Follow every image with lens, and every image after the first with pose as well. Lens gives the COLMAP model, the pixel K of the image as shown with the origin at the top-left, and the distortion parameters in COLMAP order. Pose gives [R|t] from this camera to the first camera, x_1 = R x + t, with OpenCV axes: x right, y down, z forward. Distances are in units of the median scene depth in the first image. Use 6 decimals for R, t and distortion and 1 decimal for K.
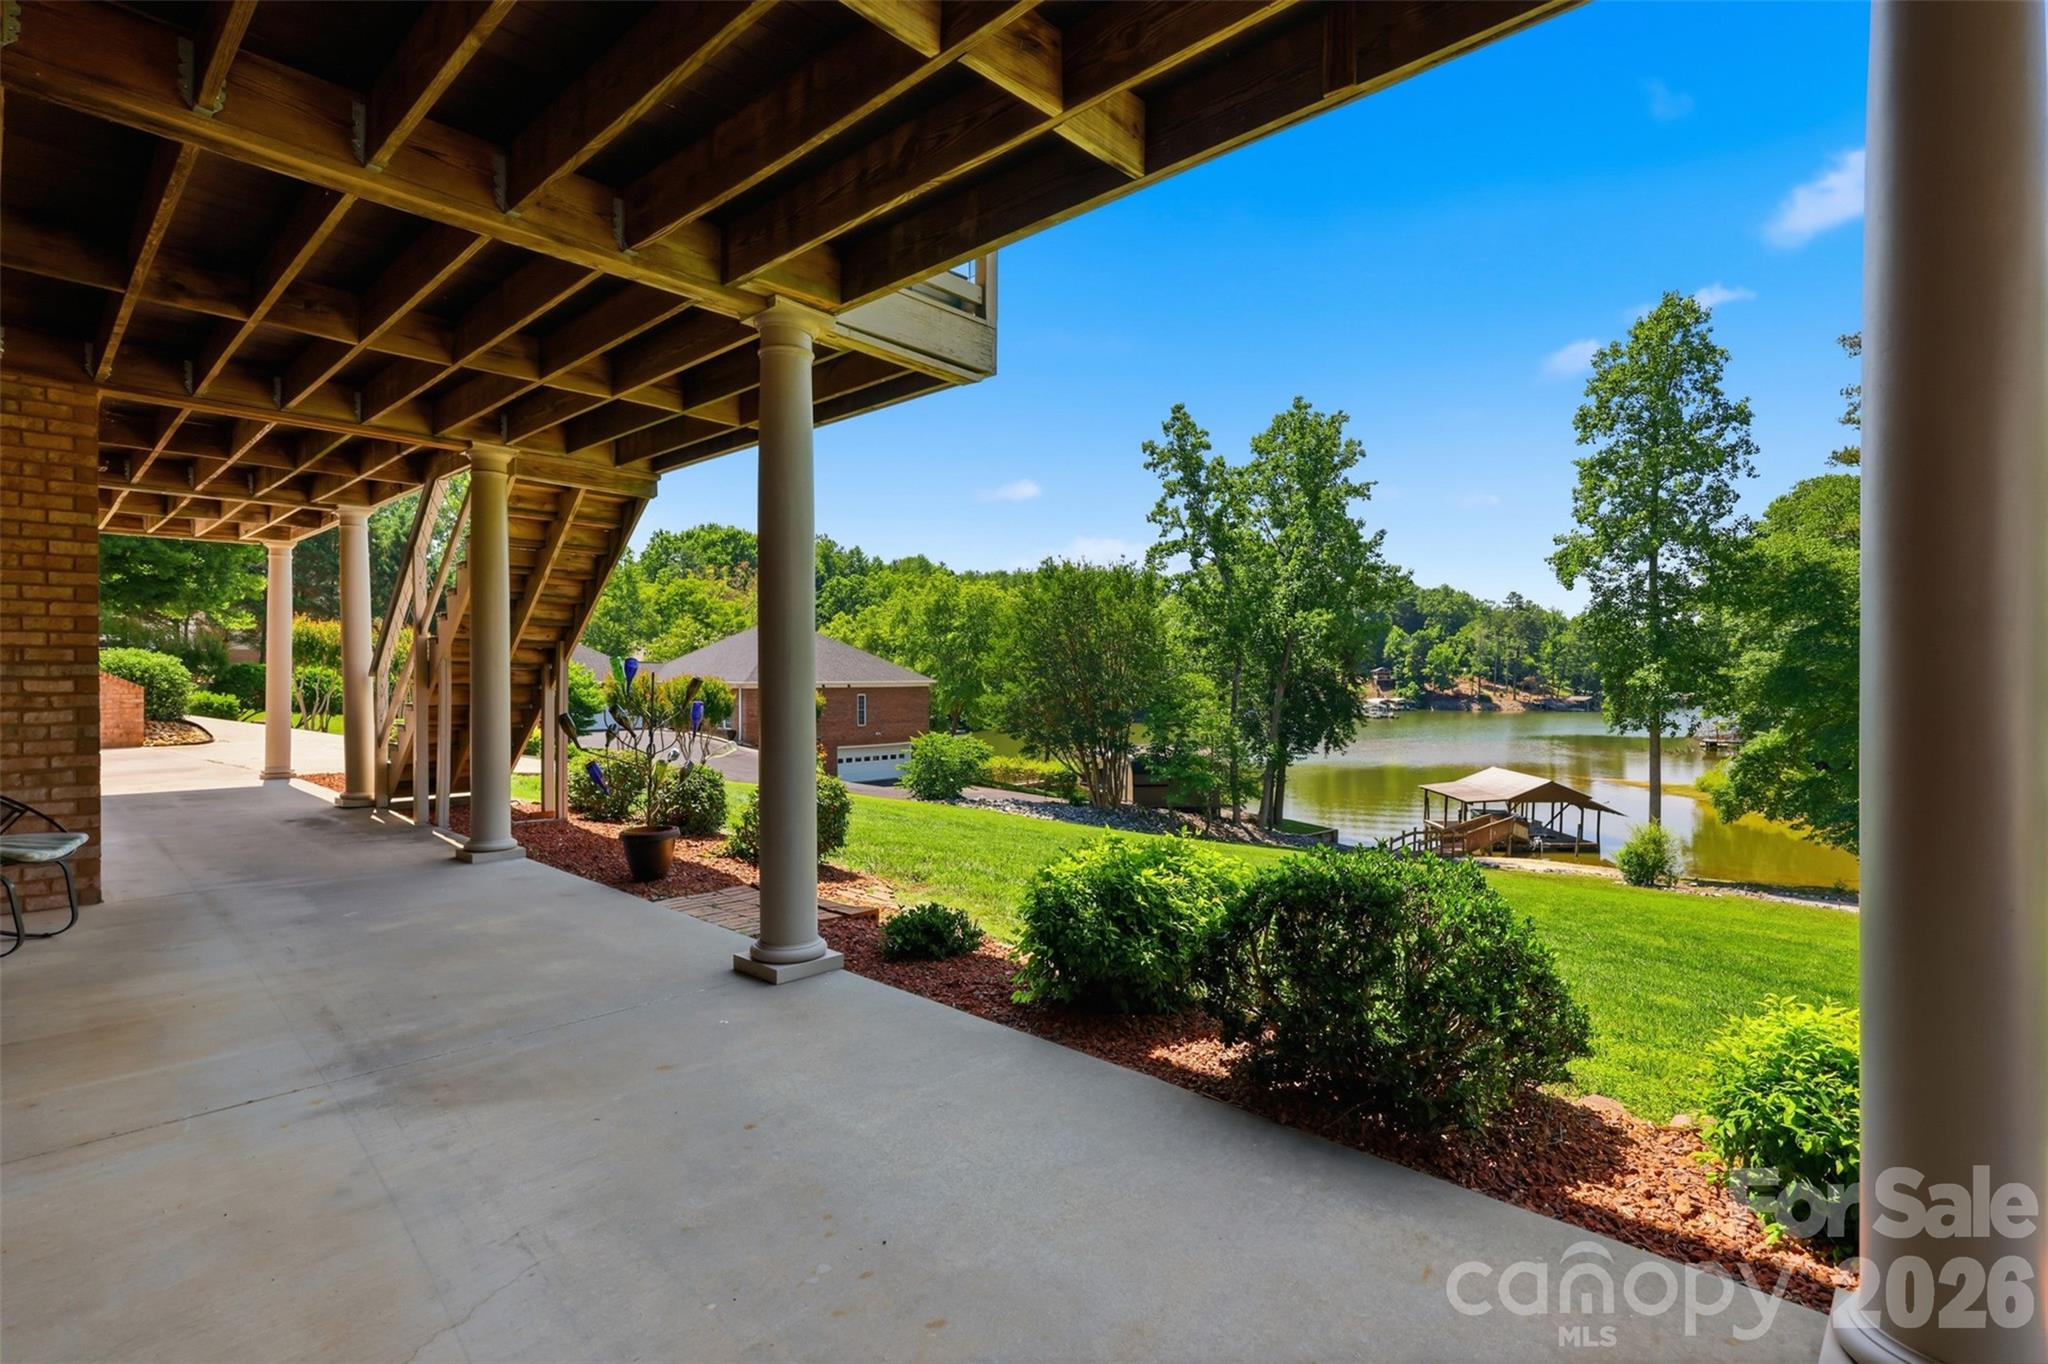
lens RADIAL K [[958.5, 0, 1052.5], [0, 958.5, 691.0], [0, 0, 1]] dist [0.005566, 0.000655]
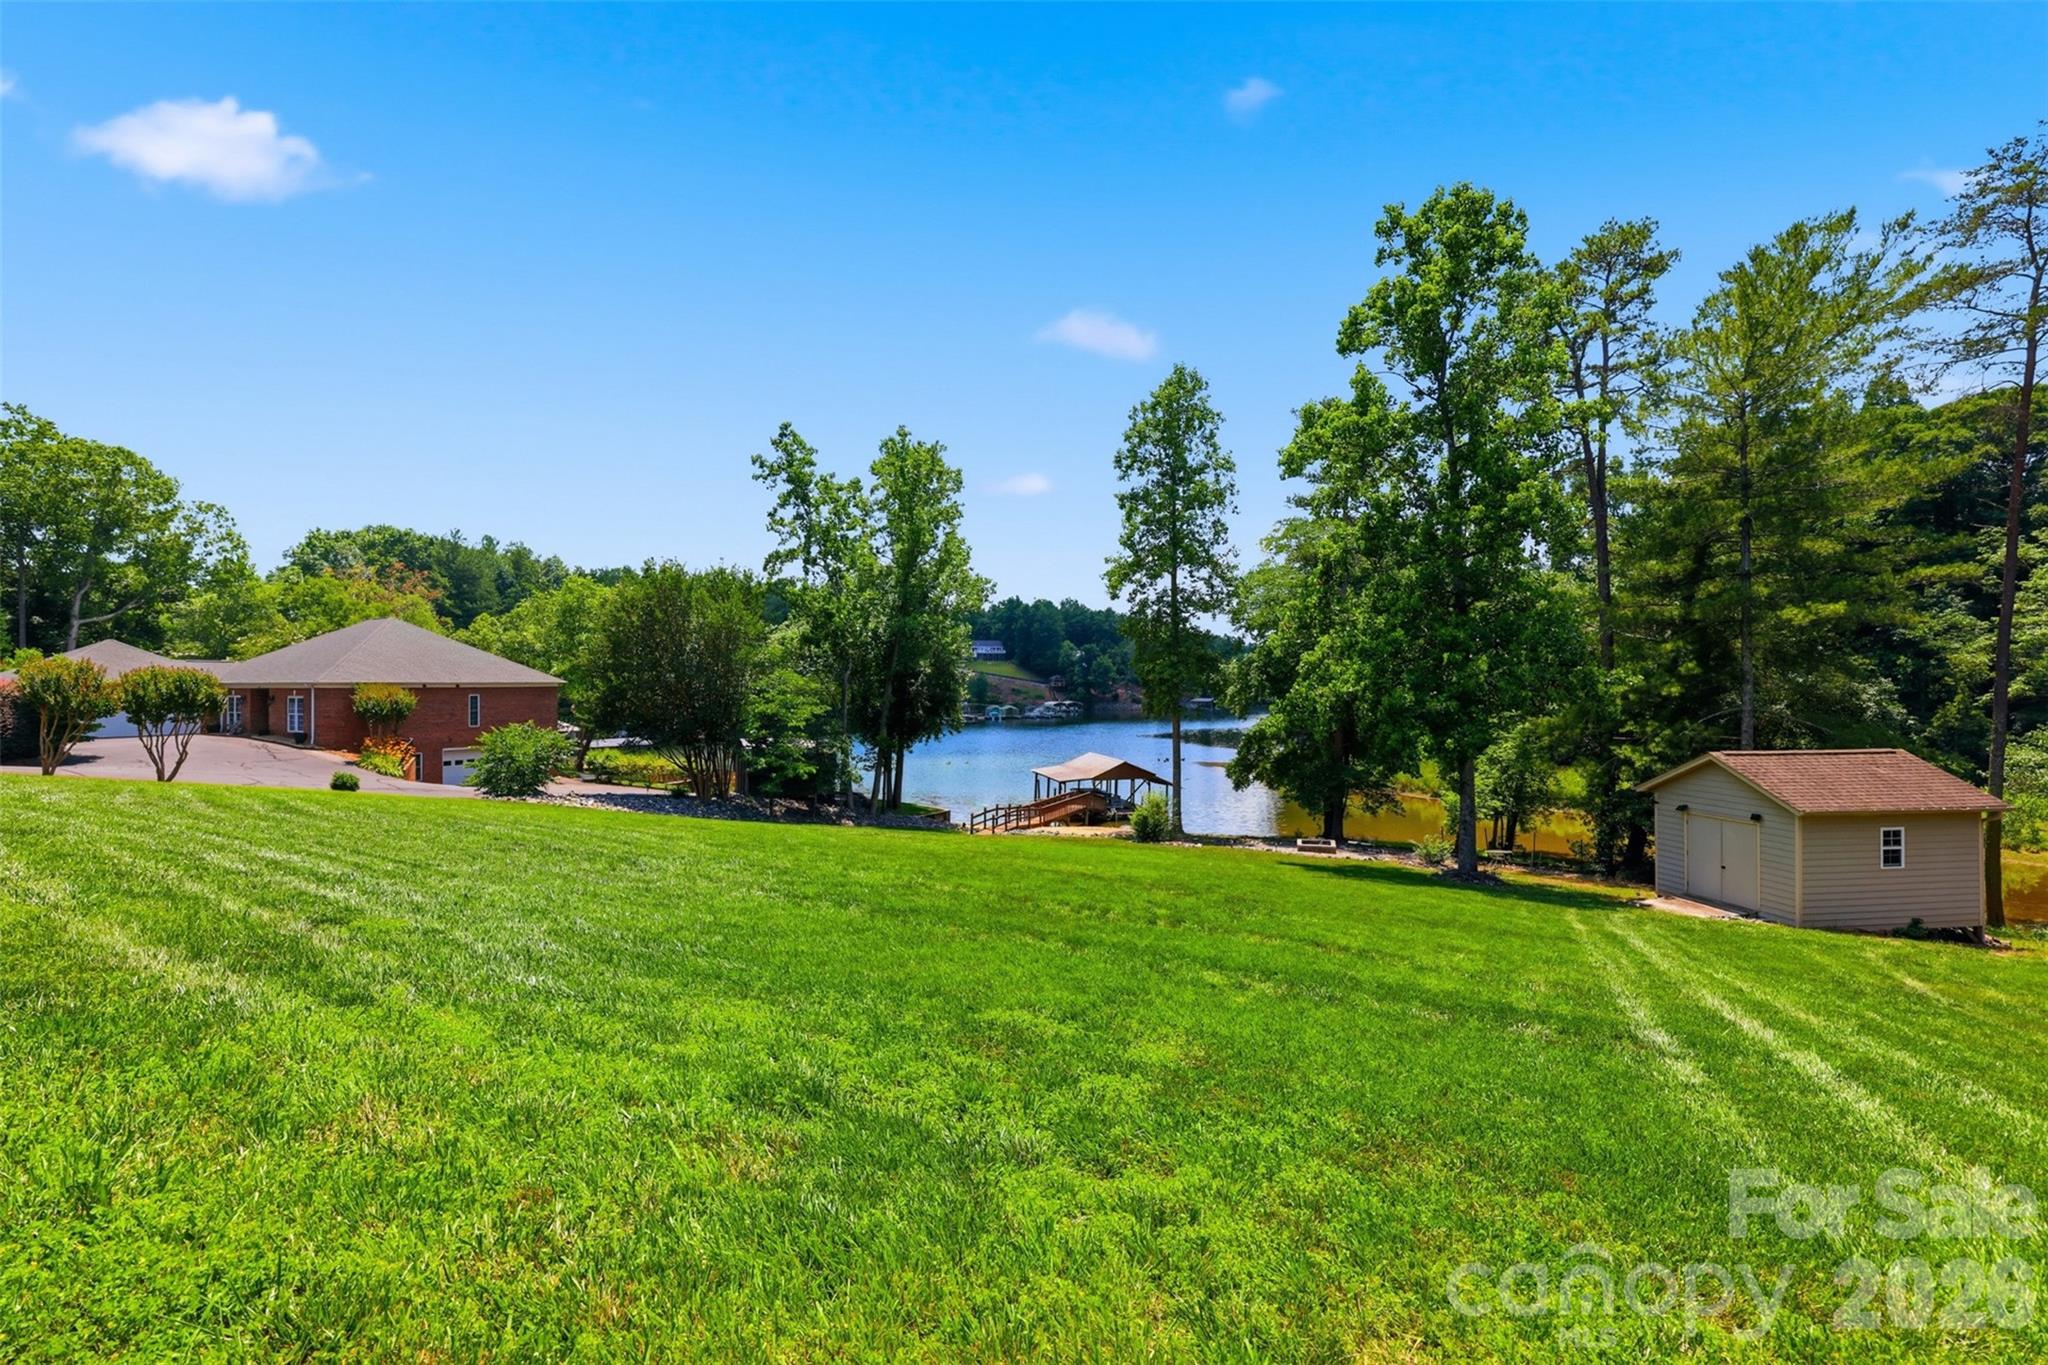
lens RADIAL K [[836.9, 0, 1057.2], [0, 836.9, 684.8], [0, 0, 1]] dist [0.004492, 0.000481]
pose [[0.957733, -0.003837, 0.287632, 0.147039], [0.009074, 0.999816, -0.016877, 0.015511], [-0.287514, 0.018773, 0.957592, 0.011761]]
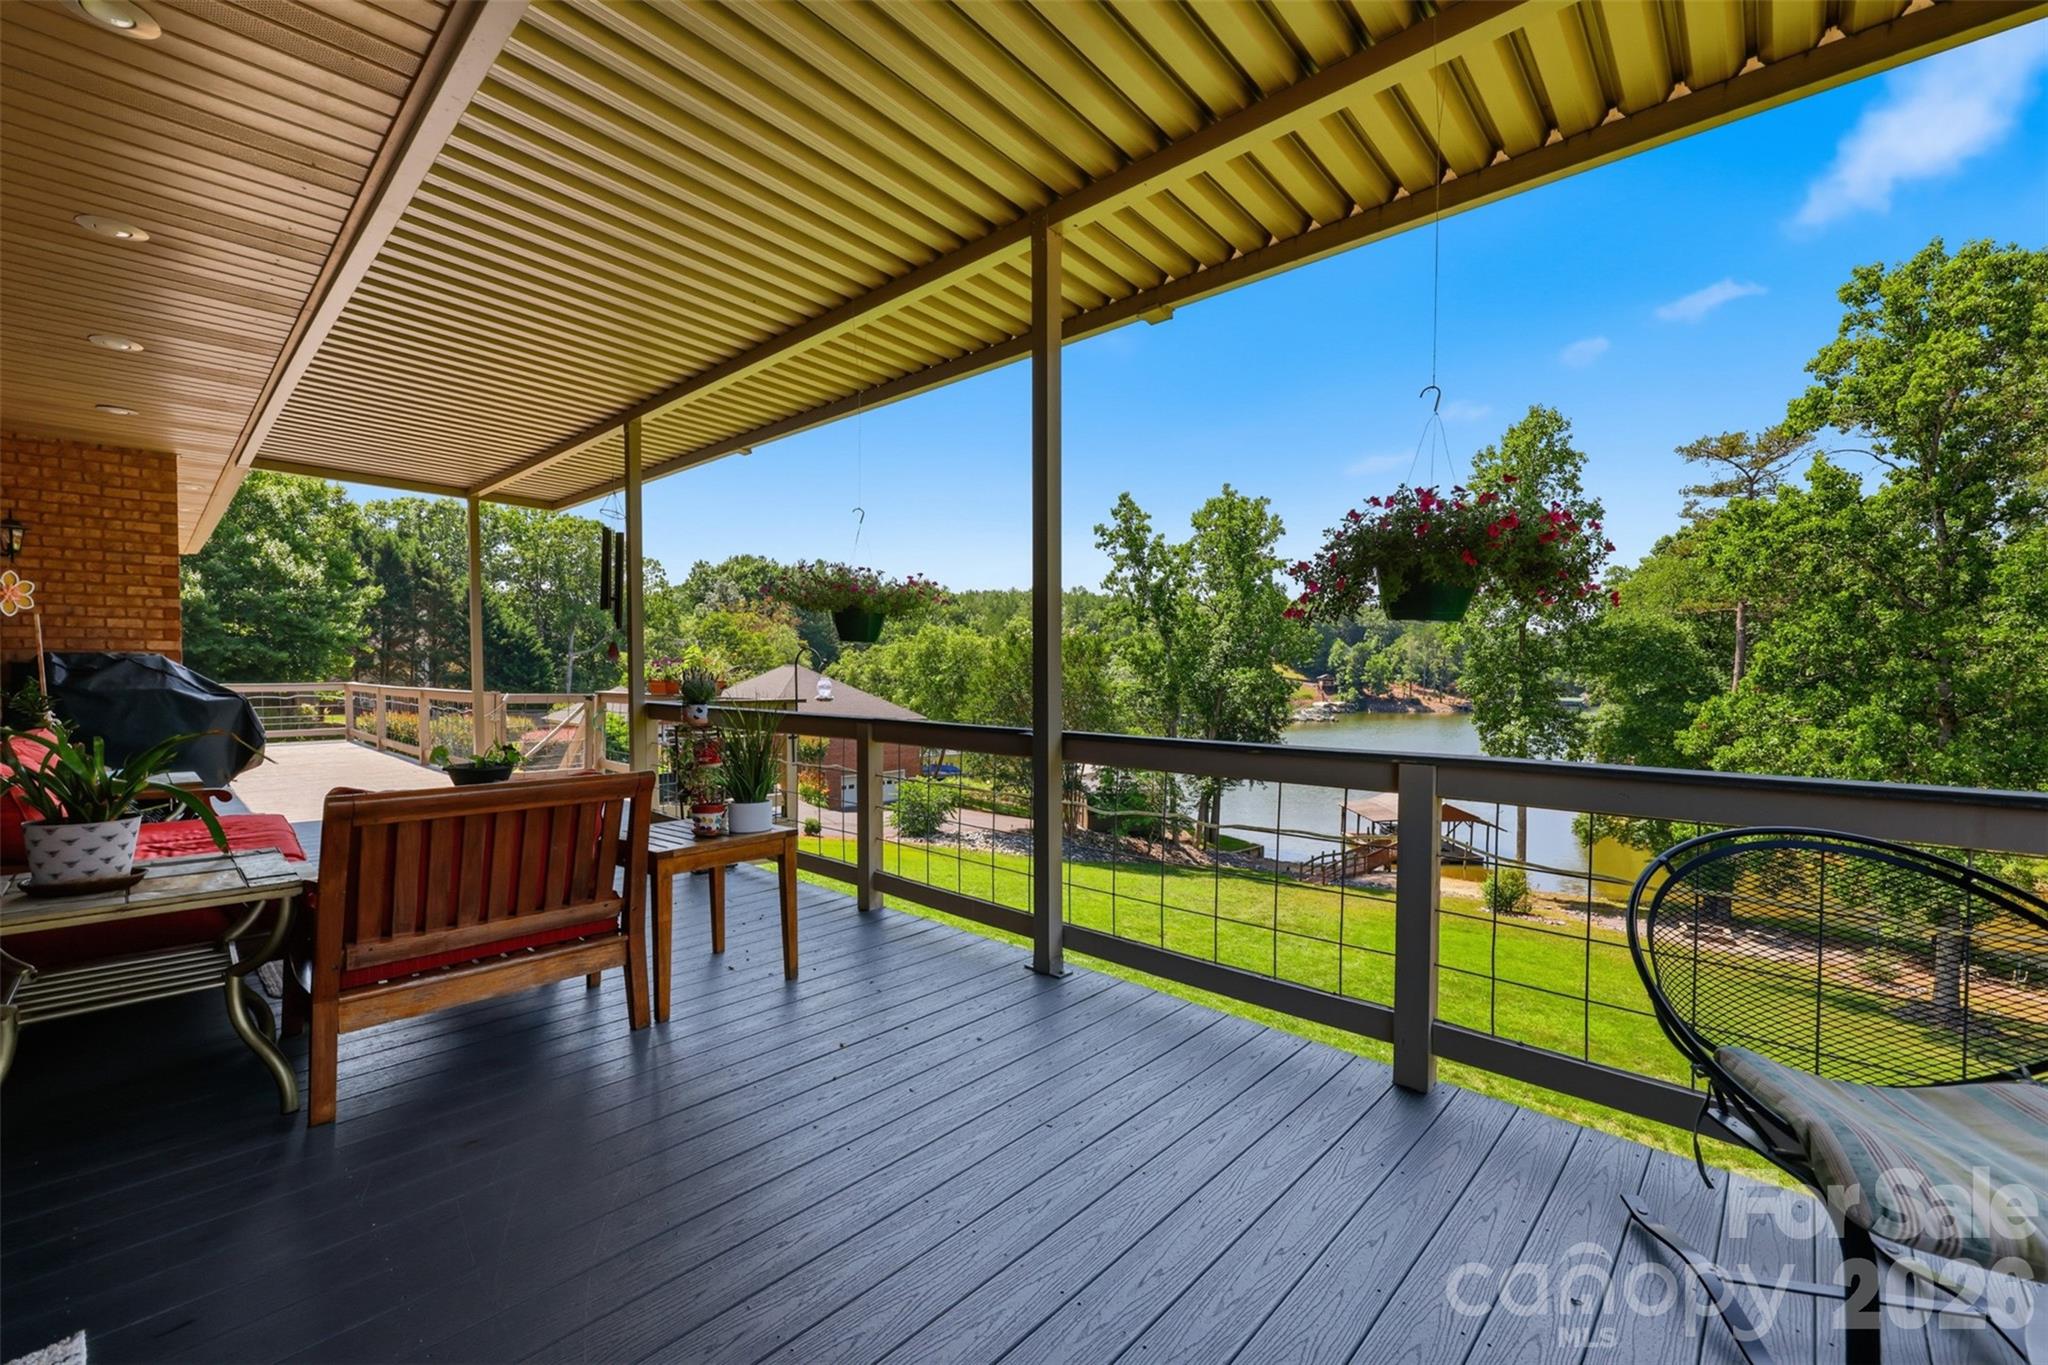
lens RADIAL K [[836.9, 0, 1045.3], [0, 836.9, 700.7], [0, 0, 1]] dist [0.004492, 0.000481]
pose [[0.999962, -0.006073, -0.006231, 0.037866], [0.006225, 0.999676, 0.024663, -0.067989], [0.006079, -0.024700, 0.999676, -0.031861]]
